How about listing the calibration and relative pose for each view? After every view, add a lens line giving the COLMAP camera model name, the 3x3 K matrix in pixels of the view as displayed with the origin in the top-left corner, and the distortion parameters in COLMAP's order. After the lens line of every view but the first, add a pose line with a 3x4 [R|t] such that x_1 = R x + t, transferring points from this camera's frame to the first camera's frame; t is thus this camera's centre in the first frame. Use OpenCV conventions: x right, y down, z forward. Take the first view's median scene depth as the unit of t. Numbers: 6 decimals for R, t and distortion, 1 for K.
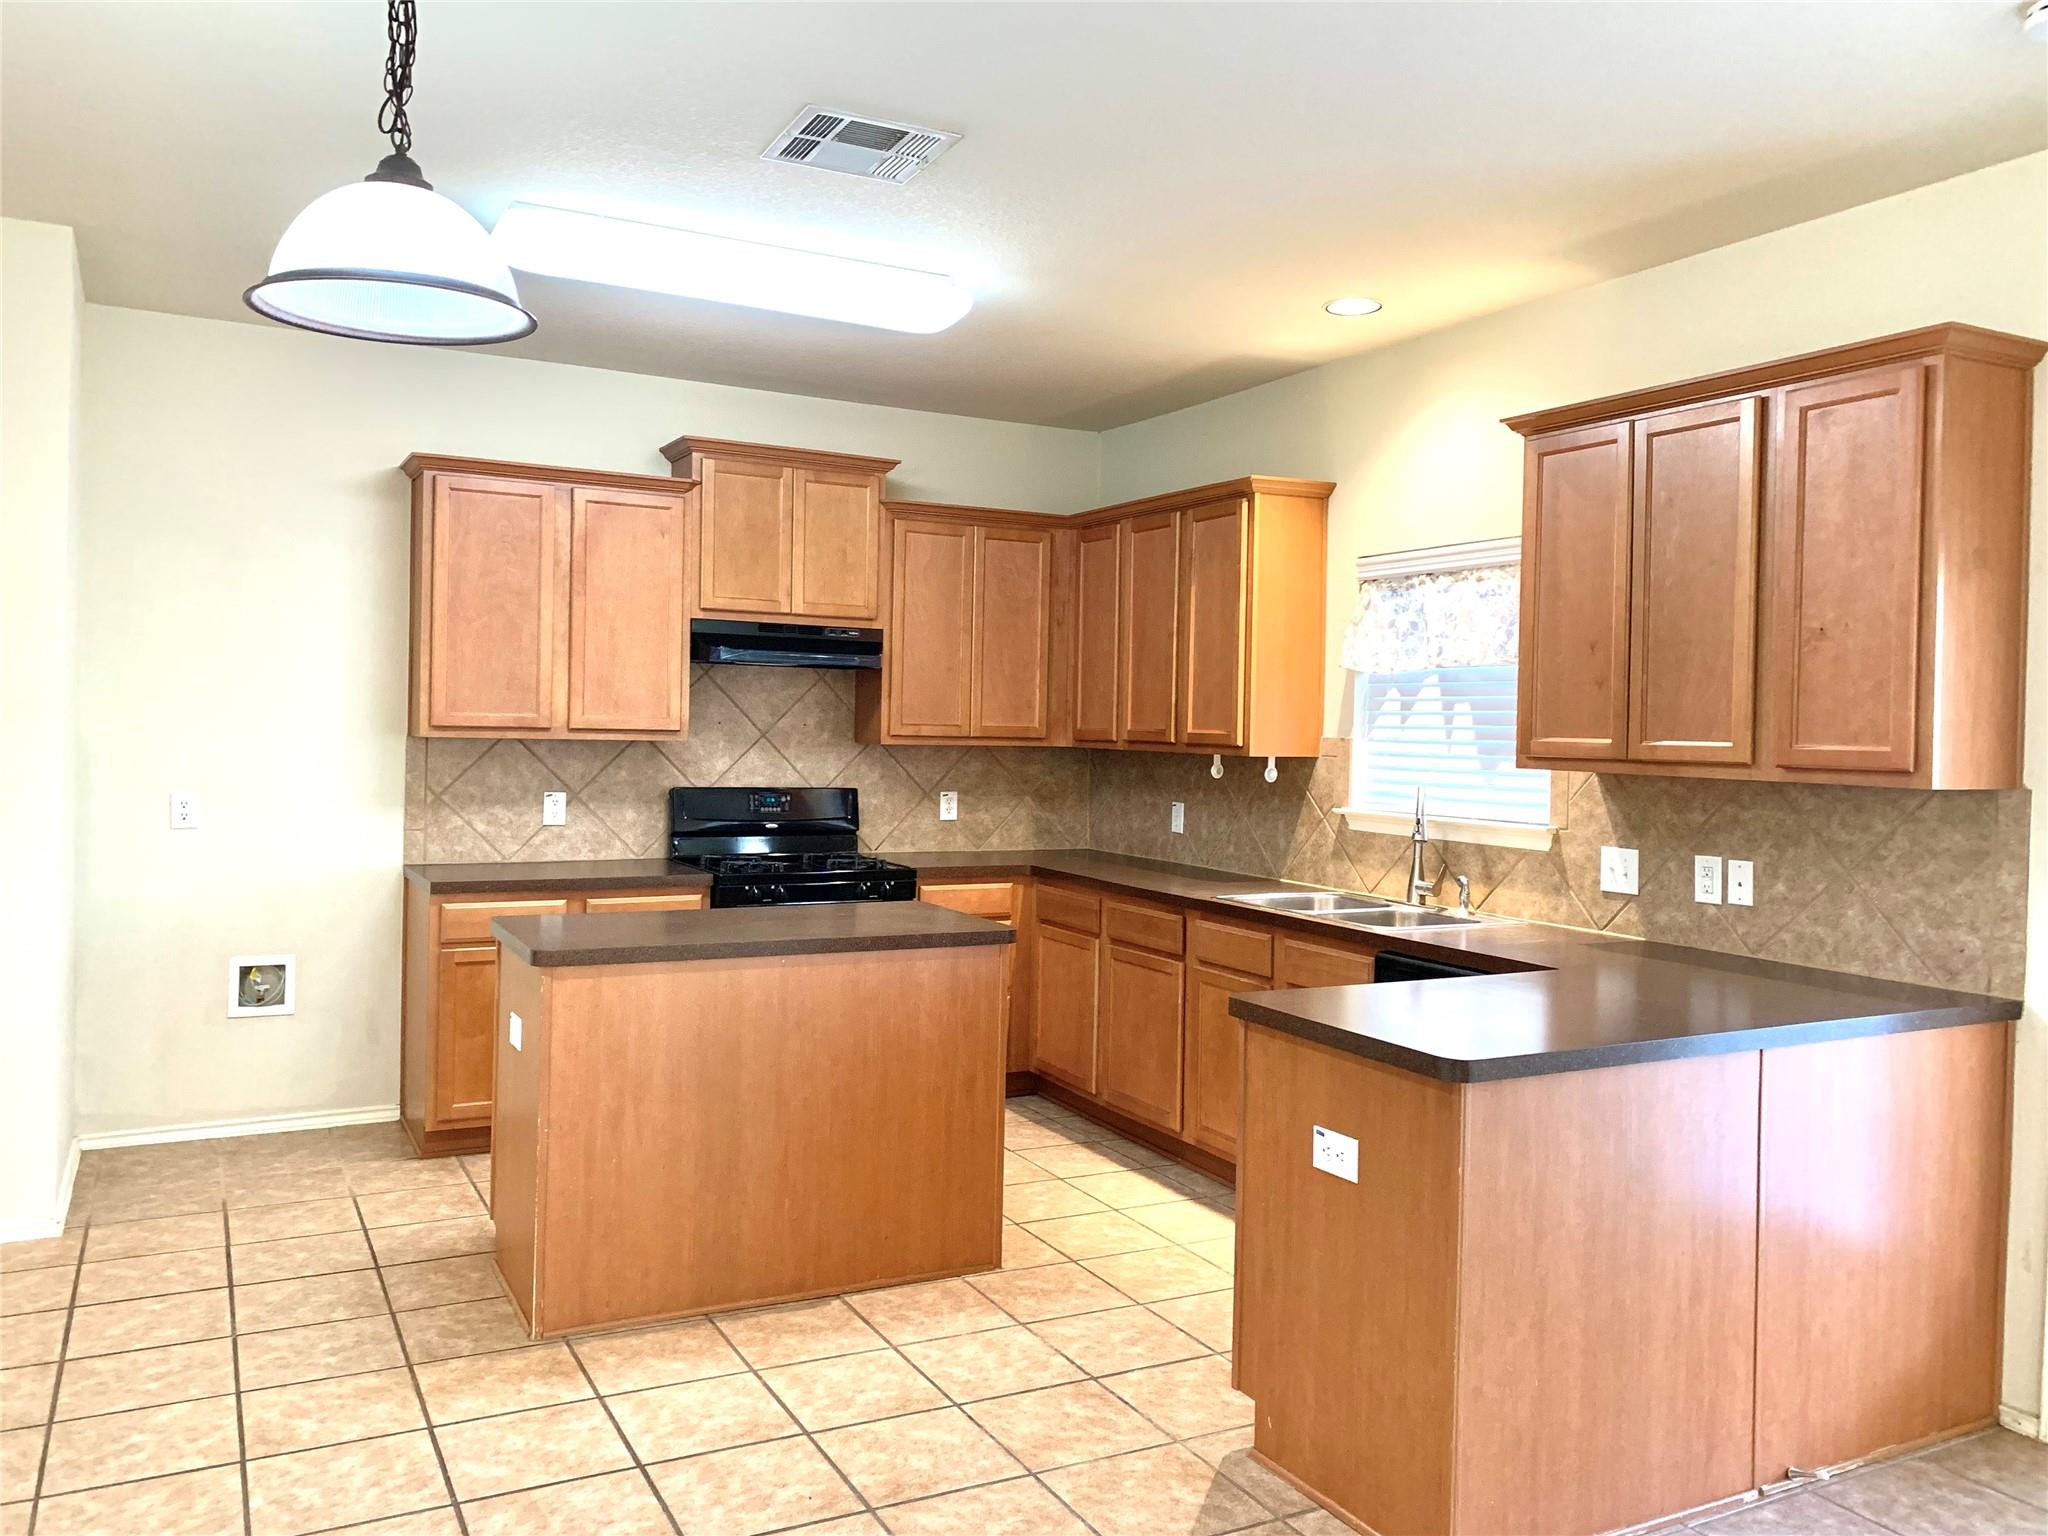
lens RADIAL K [[1566.5, 0, 1020.9], [0, 1566.5, 761.3], [0, 0, 1]] dist [0.036591, -0.034867]
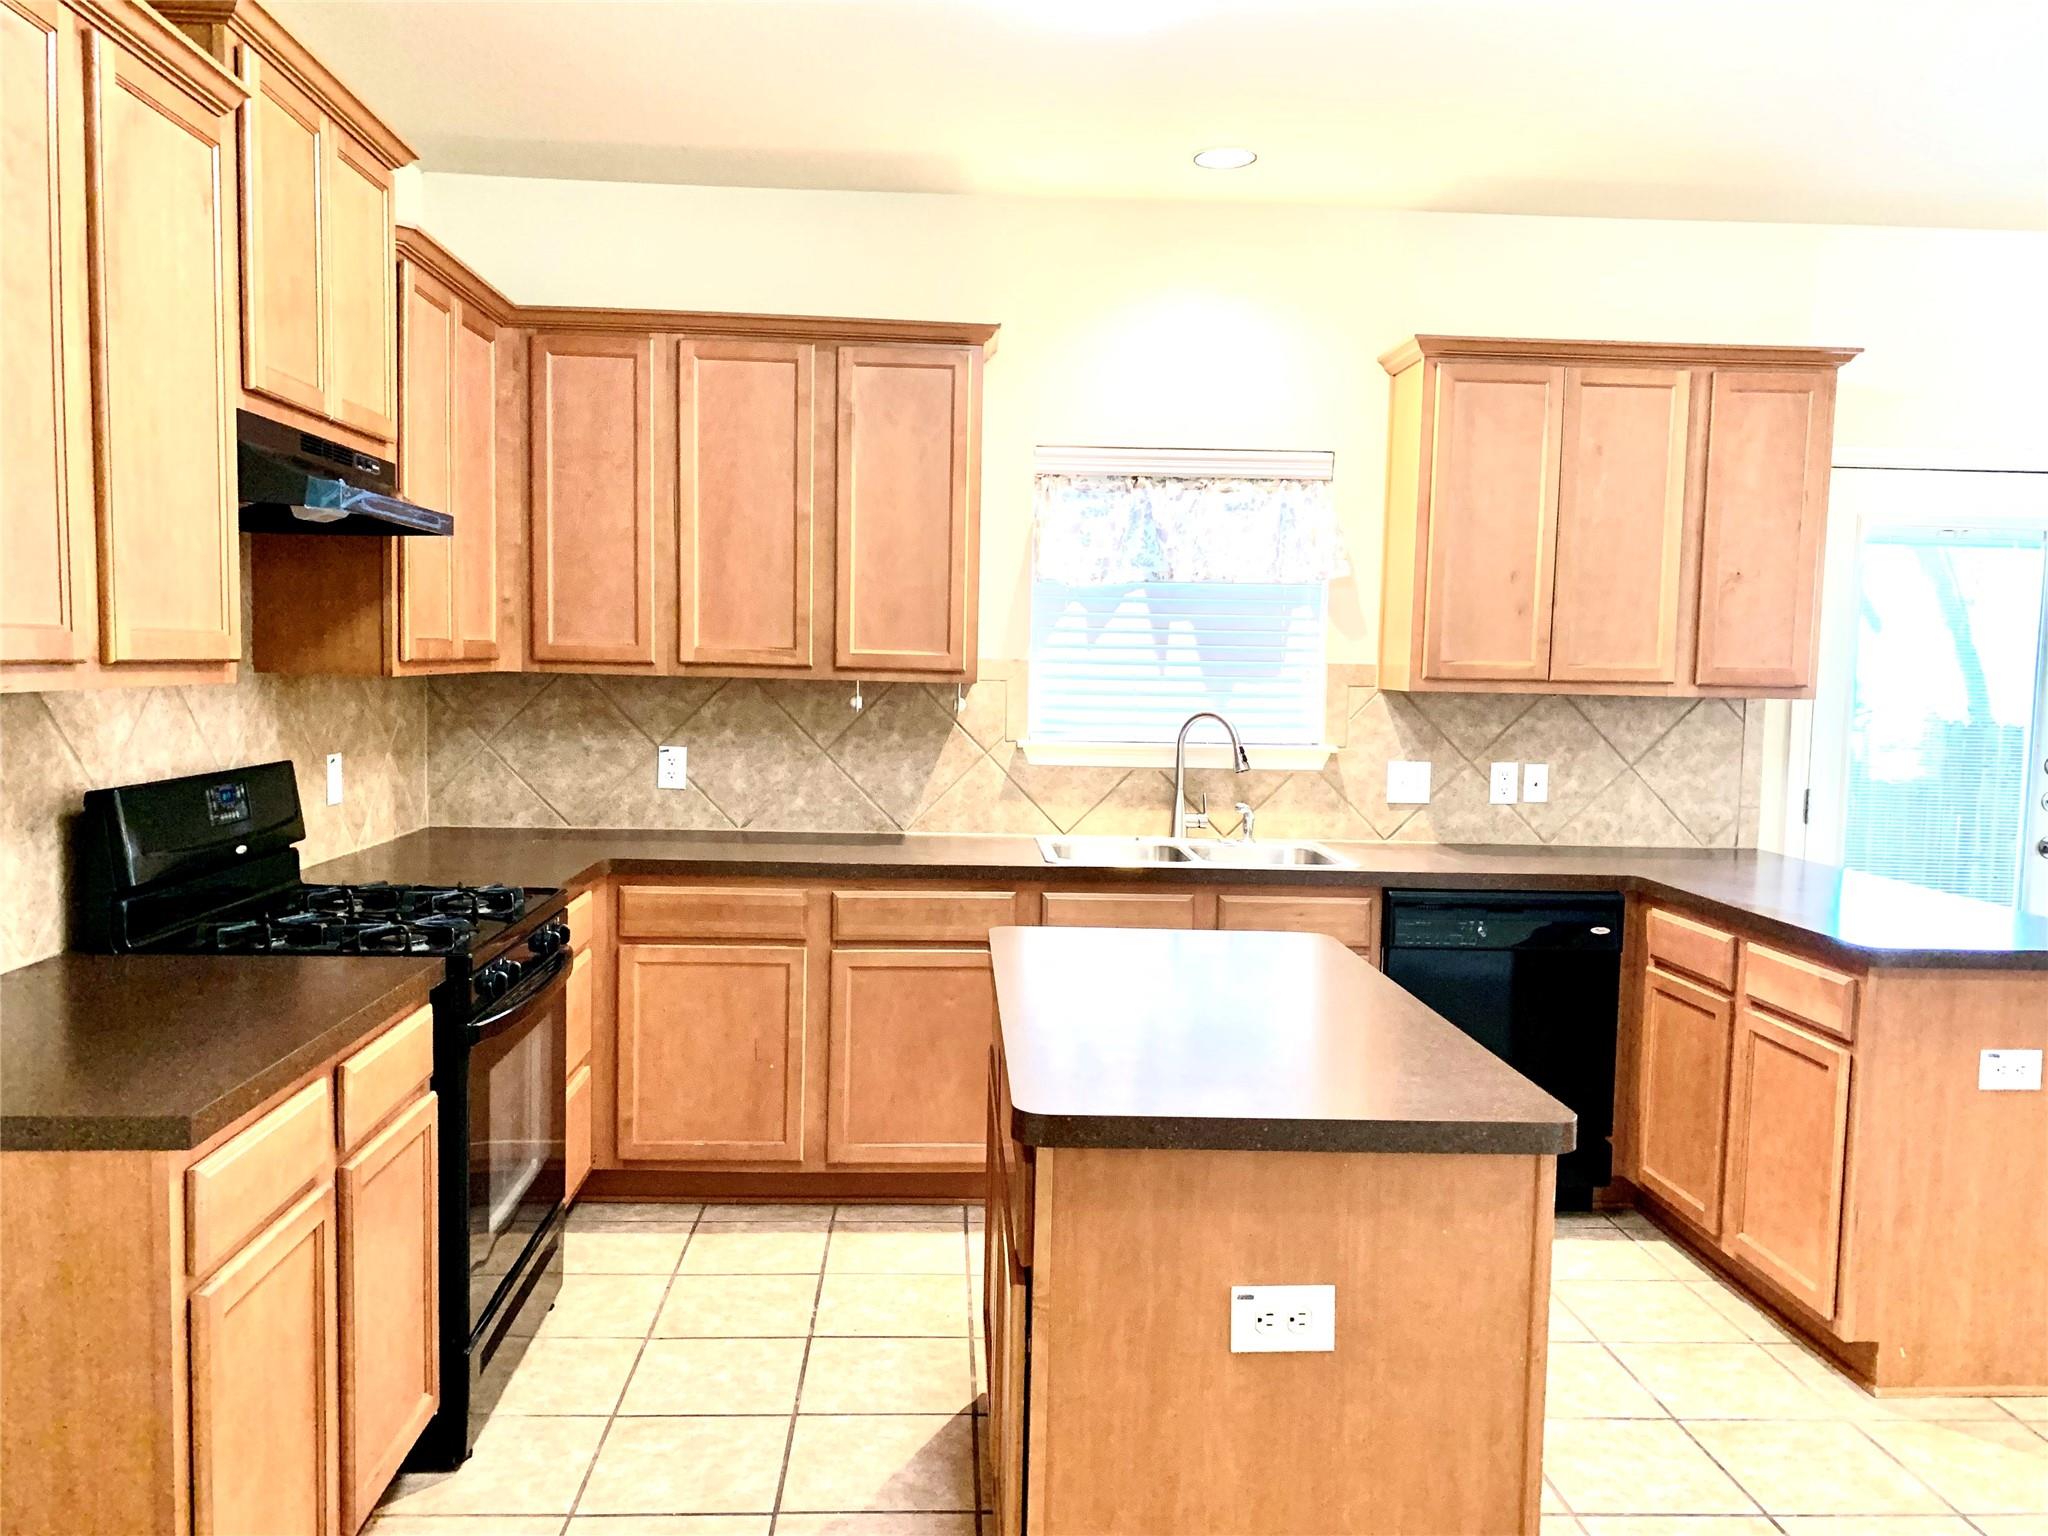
lens RADIAL K [[1566.5, 0, 1017.1], [0, 1566.5, 778.2], [0, 0, 1]] dist [0.036591, -0.034867]
pose [[0.423466, -0.085811, 0.901839, -0.698690], [0.008882, 0.995849, 0.090585, -0.032893], [-0.905868, -0.030350, 0.422471, 0.790304]]
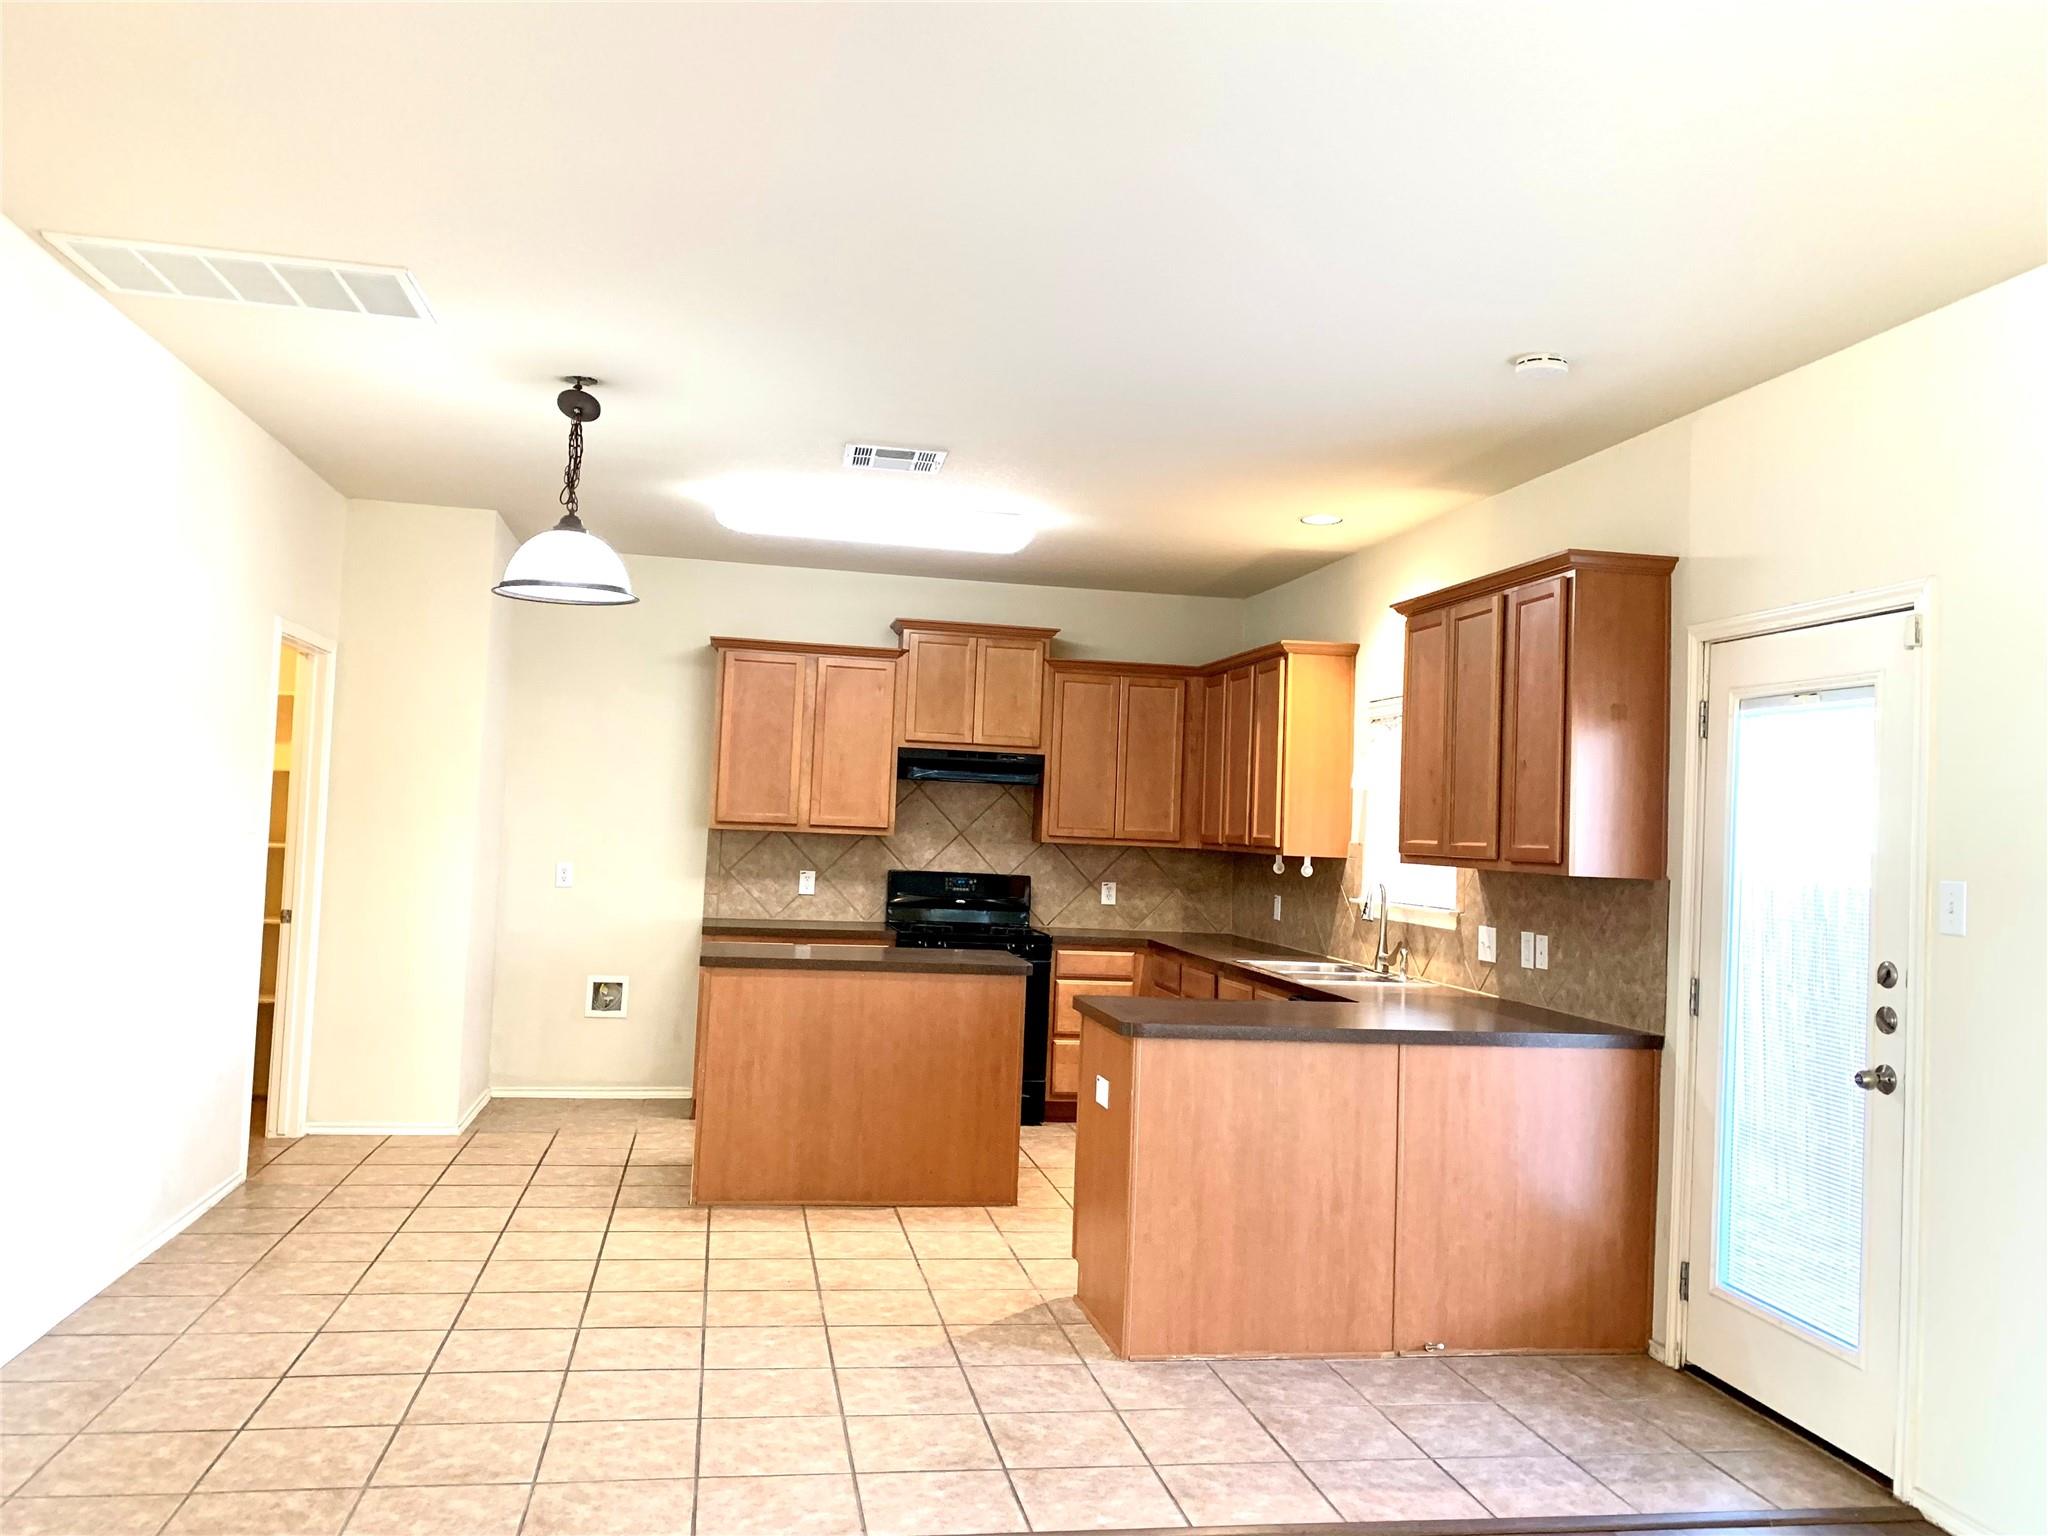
lens RADIAL K [[1566.5, 0, 1021.9], [0, 1566.5, 772.6], [0, 0, 1]] dist [0.036591, -0.034867]
pose [[0.954401, 0.007998, -0.298419, 0.399547], [-0.028788, 0.997448, -0.065336, 0.023886], [0.297135, 0.070948, 0.952196, -0.365715]]
